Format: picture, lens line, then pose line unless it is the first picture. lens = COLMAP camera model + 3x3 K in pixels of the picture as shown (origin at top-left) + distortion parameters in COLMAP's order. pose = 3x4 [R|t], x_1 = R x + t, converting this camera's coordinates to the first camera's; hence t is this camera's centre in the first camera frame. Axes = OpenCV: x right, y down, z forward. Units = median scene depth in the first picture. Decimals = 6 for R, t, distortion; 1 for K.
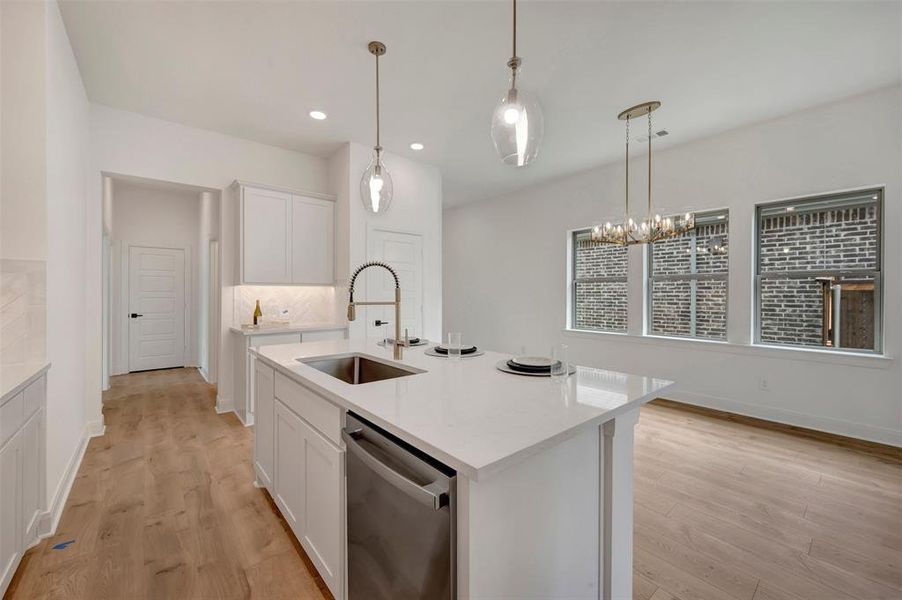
lens RADIAL K [[359.7, 0, 452.6], [0, 359.7, 295.9], [0, 0, 1]] dist [-0.000230, -0.000014]
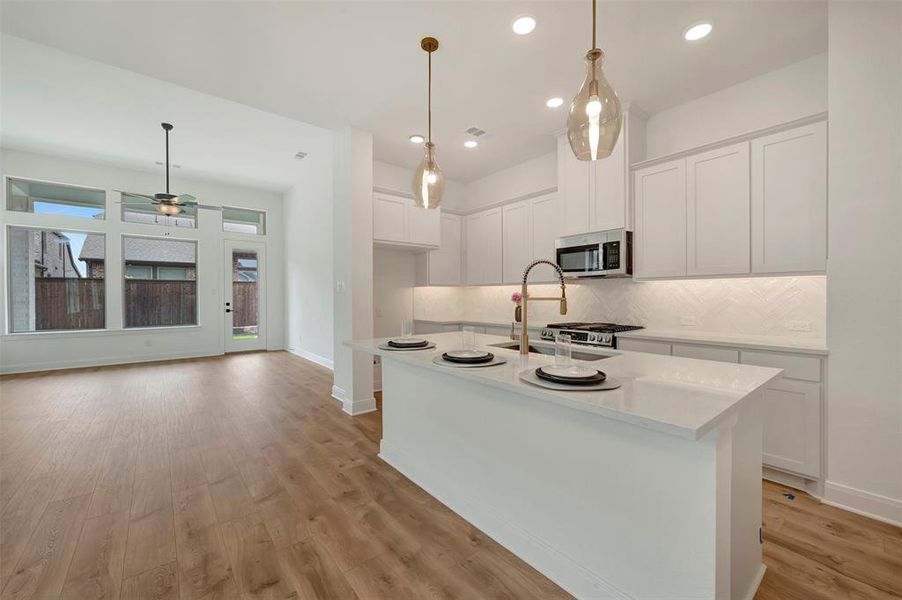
lens RADIAL K [[359.7, 0, 452.6], [0, 359.7, 295.9], [0, 0, 1]] dist [-0.000230, -0.000014]
pose [[-0.999746, 0.000322, 0.022534, 0.015038], [0.000446, 0.999985, 0.005506, 0.003988], [-0.022532, 0.005514, -0.999731, 1.054951]]
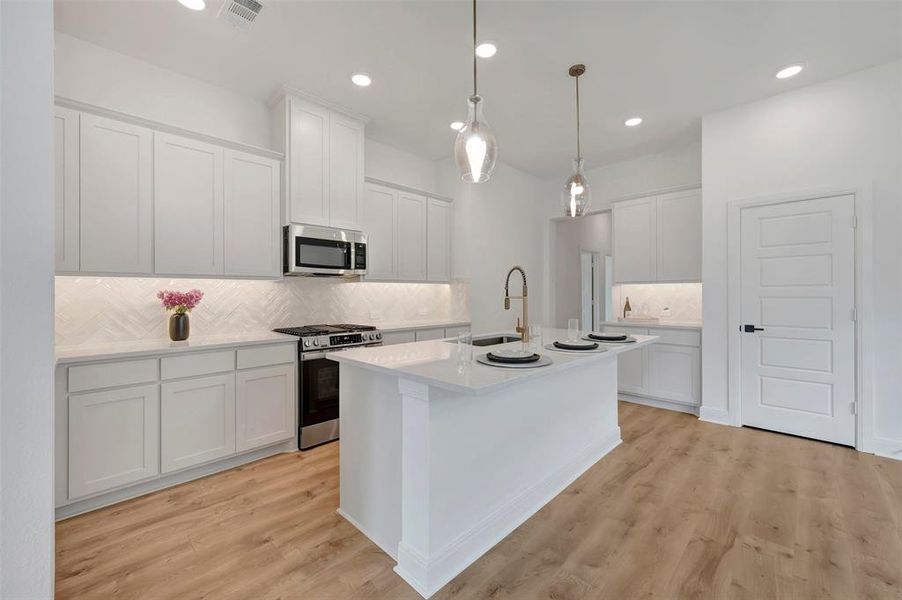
lens RADIAL K [[363.0, 0, 449.2], [0, 363.0, 294.4], [0, 0, 1]] dist [0.001668, 0.000108]
pose [[0.081381, -0.000849, -0.996683, 0.567040], [-0.001980, 0.999998, -0.001014, 0.006449], [0.996681, 0.002056, 0.081380, 0.330608]]
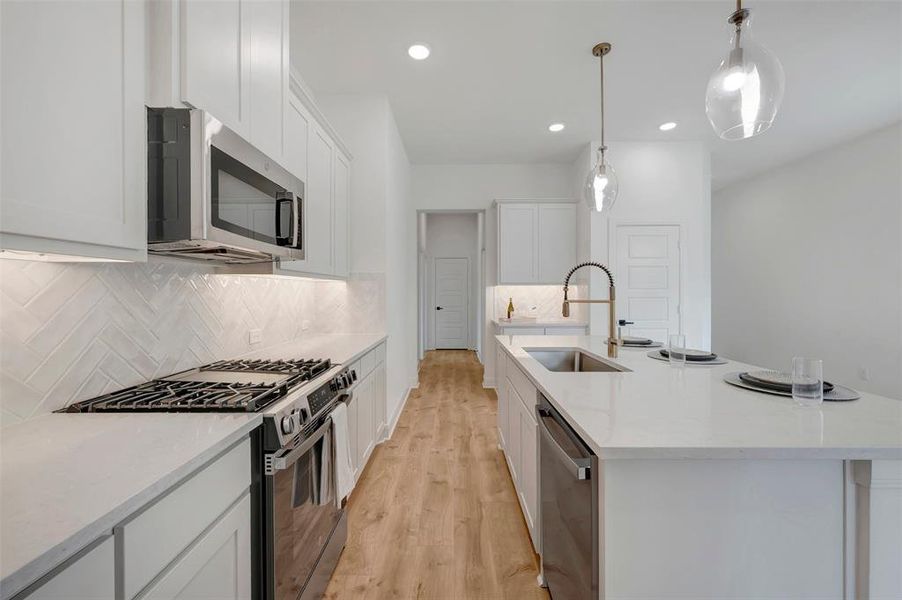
lens RADIAL K [[363.0, 0, 449.2], [0, 363.0, 294.4], [0, 0, 1]] dist [0.001668, 0.000108]
pose [[0.753616, 0.000890, -0.657315, 0.089683], [-0.000531, 1.000000, 0.000744, -0.000022], [0.657315, -0.000211, 0.753616, -0.033880]]
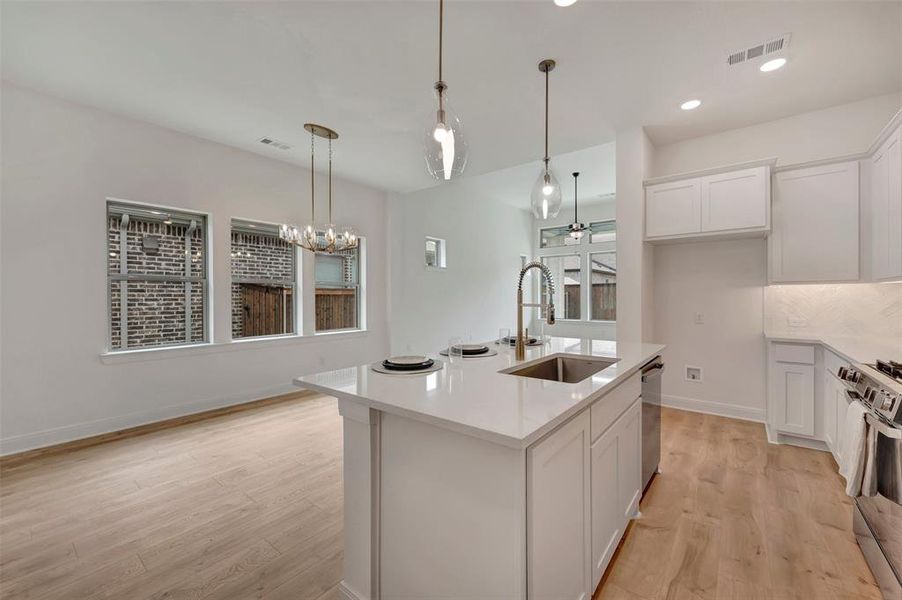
lens RADIAL K [[365.6, 0, 452.7], [0, 365.6, 297.6], [0, 0, 1]] dist [0.000251, 0.000019]
pose [[-0.193939, -0.002263, 0.981011, -0.586892], [0.009611, 0.999945, 0.004207, -0.002723], [-0.980967, 0.010244, -0.193907, 0.723386]]
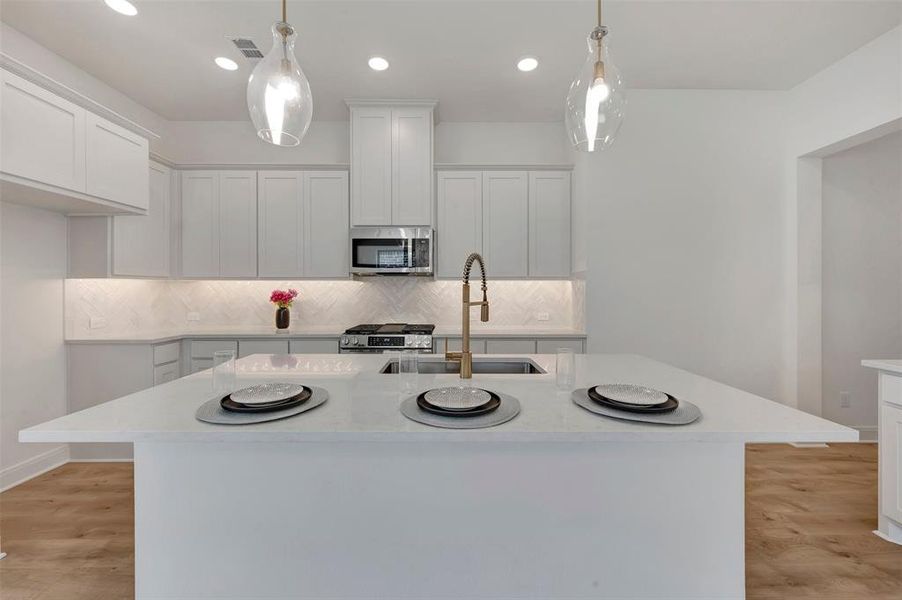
lens RADIAL K [[359.7, 0, 451.5], [0, 359.7, 290.5], [0, 0, 1]] dist [0.002126, 0.000111]
pose [[-0.646116, -0.001103, -0.763238, 0.236293], [-0.006118, 0.999974, 0.003734, -0.005354], [0.763215, 0.007082, -0.646106, 0.769659]]
